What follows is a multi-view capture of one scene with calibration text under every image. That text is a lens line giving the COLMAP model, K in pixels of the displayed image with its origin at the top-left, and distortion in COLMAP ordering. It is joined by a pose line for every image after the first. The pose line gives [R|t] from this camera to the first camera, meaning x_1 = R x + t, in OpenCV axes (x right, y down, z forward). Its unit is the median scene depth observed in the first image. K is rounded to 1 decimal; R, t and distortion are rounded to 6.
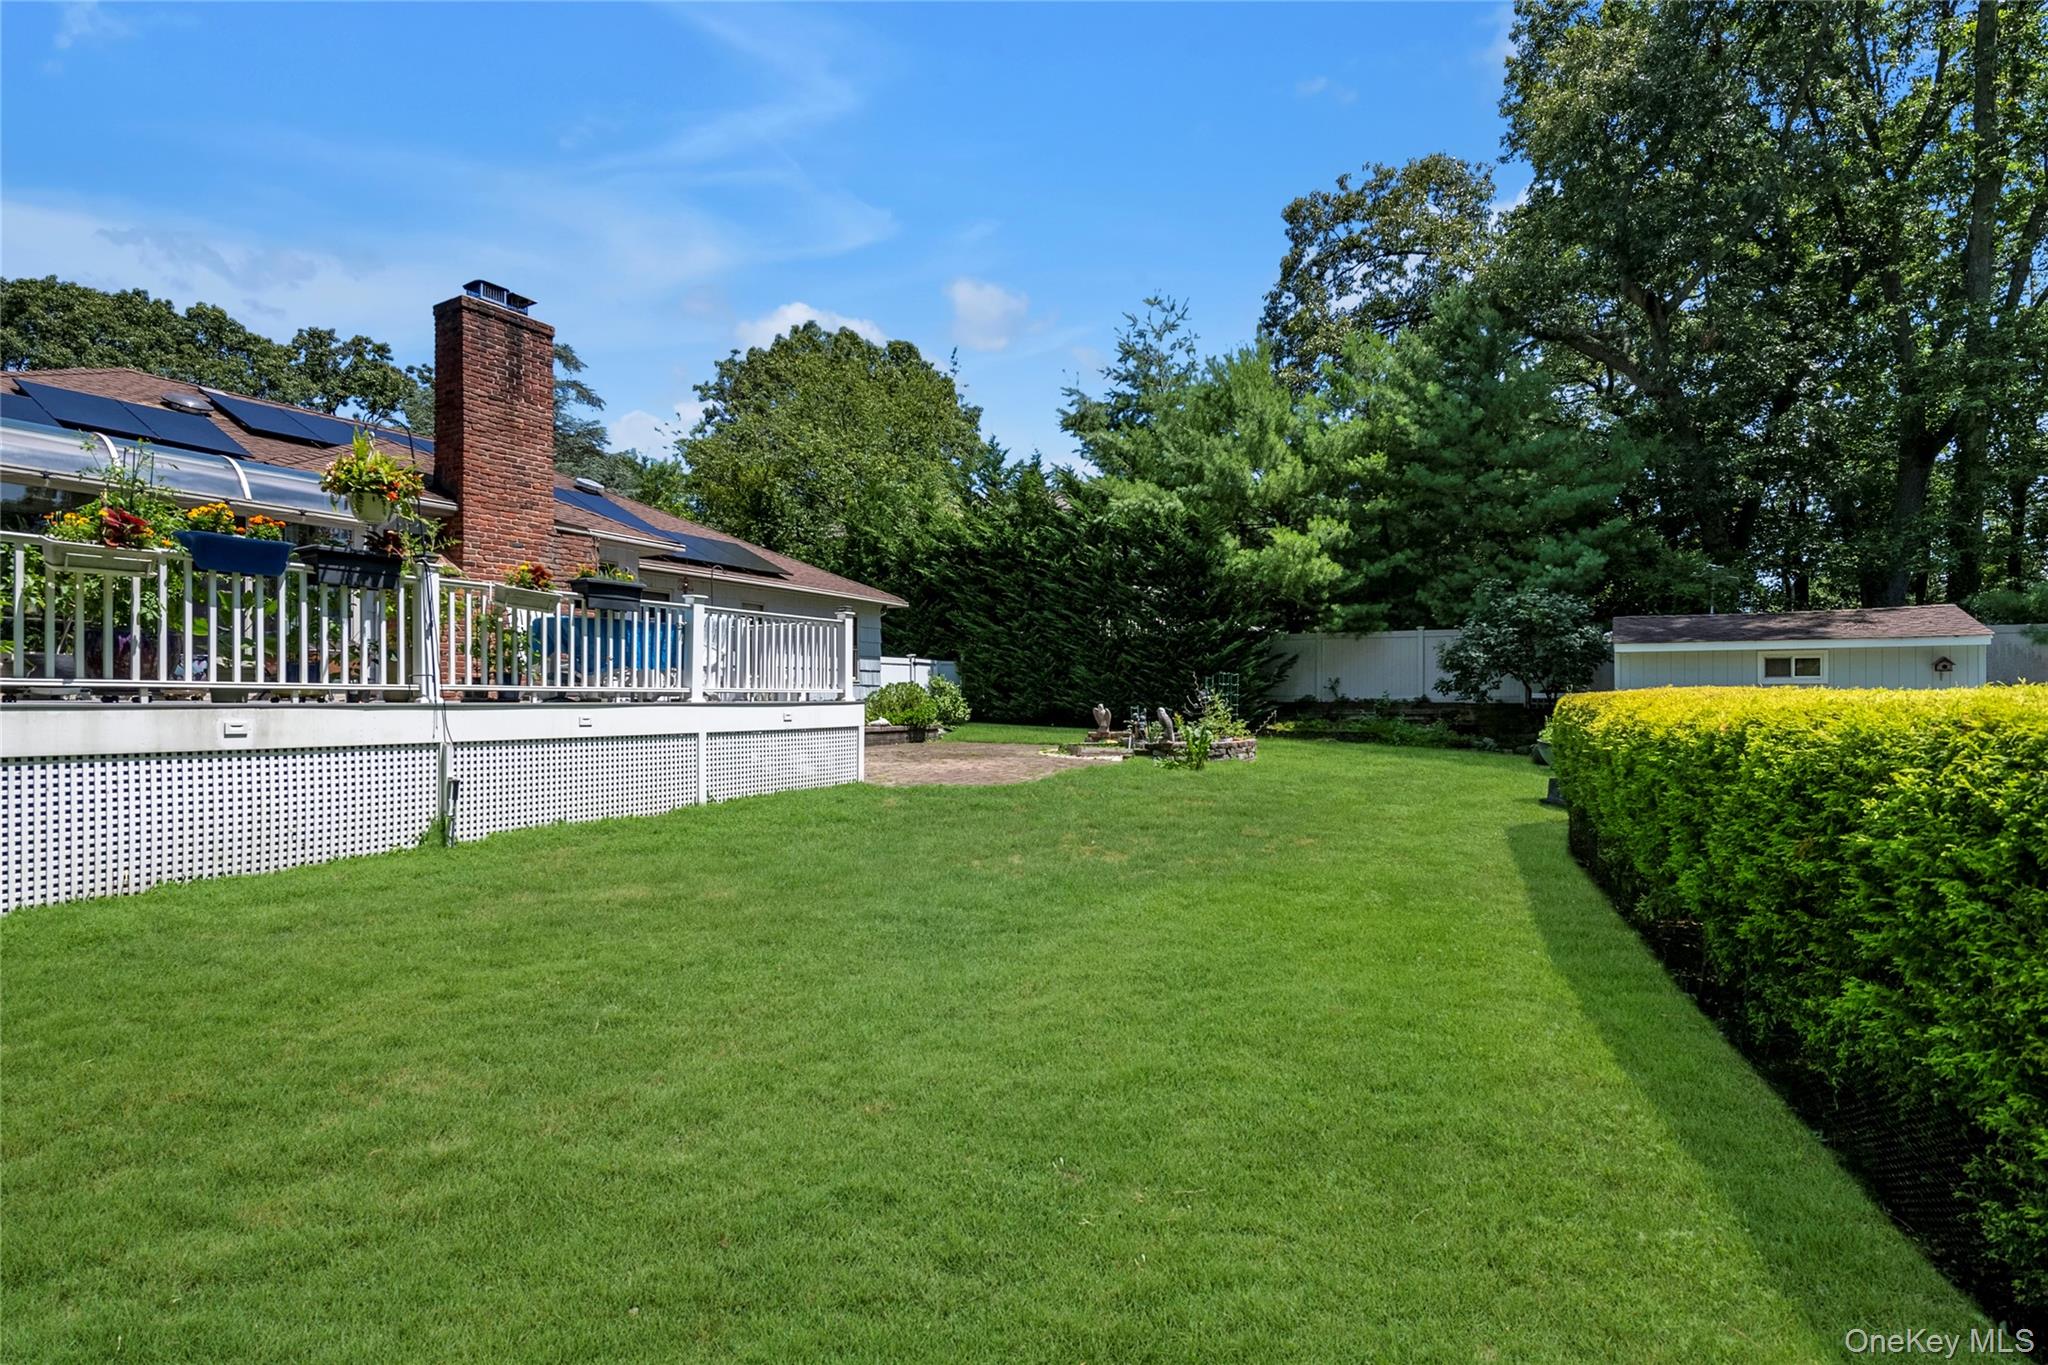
lens RADIAL K [[965.0, 0, 1015.9], [0, 965.0, 709.0], [0, 0, 1]] dist [-0.000188, -0.000284]
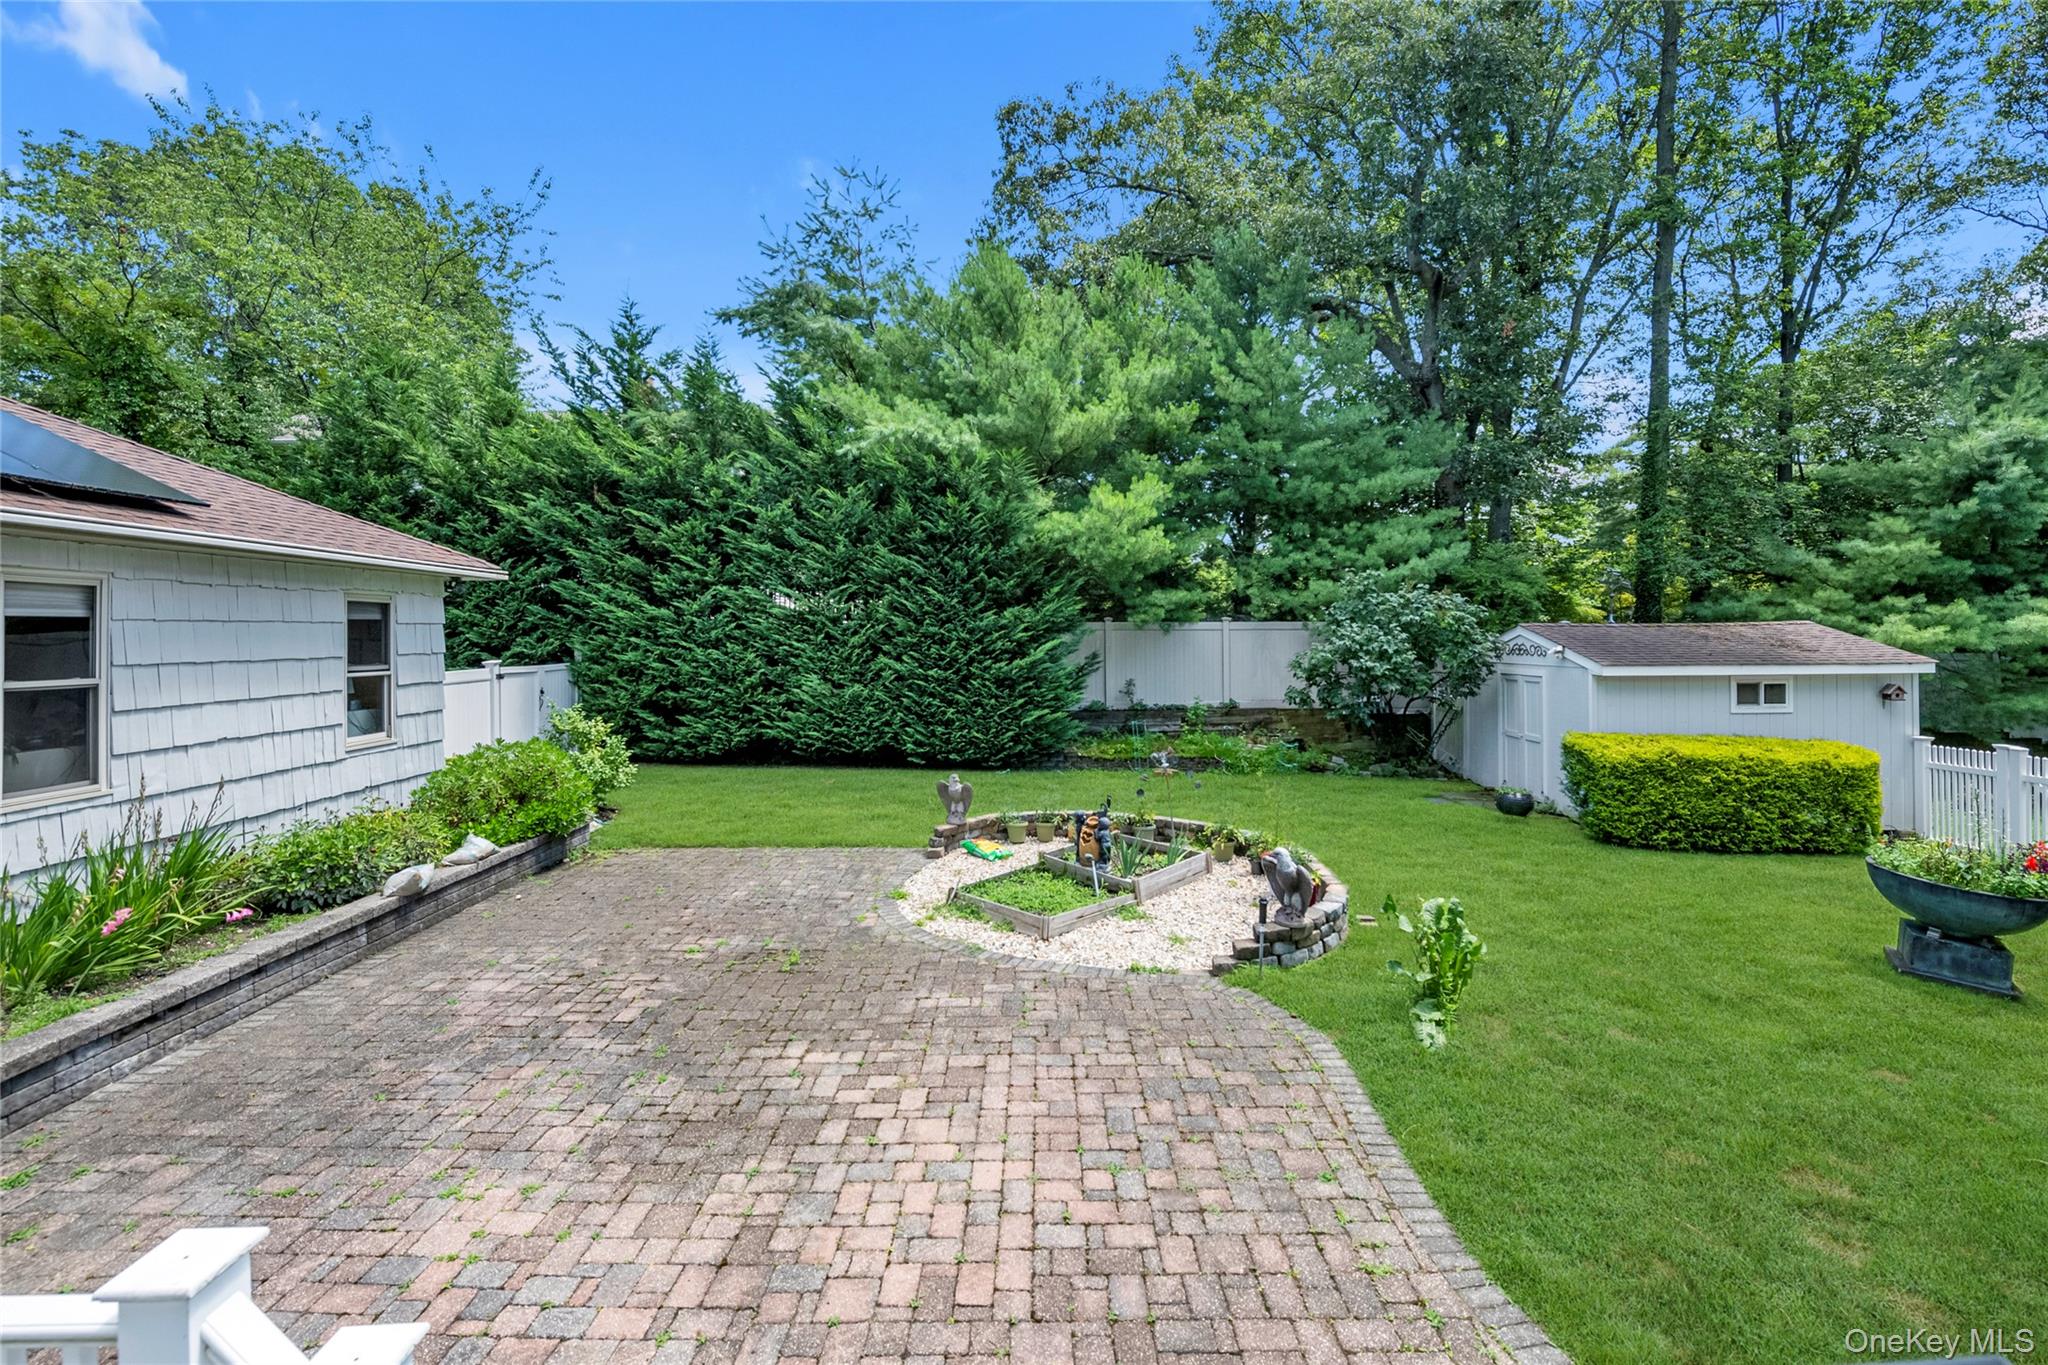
lens RADIAL K [[844.3, 0, 1028.4], [0, 844.3, 627.5], [0, 0, 1]] dist [-0.002348, -0.000524]
pose [[0.850230, -0.003896, 0.526396, -0.100346], [0.014988, 0.999746, -0.016807, -0.061423], [-0.526197, 0.022180, 0.850073, 0.427172]]
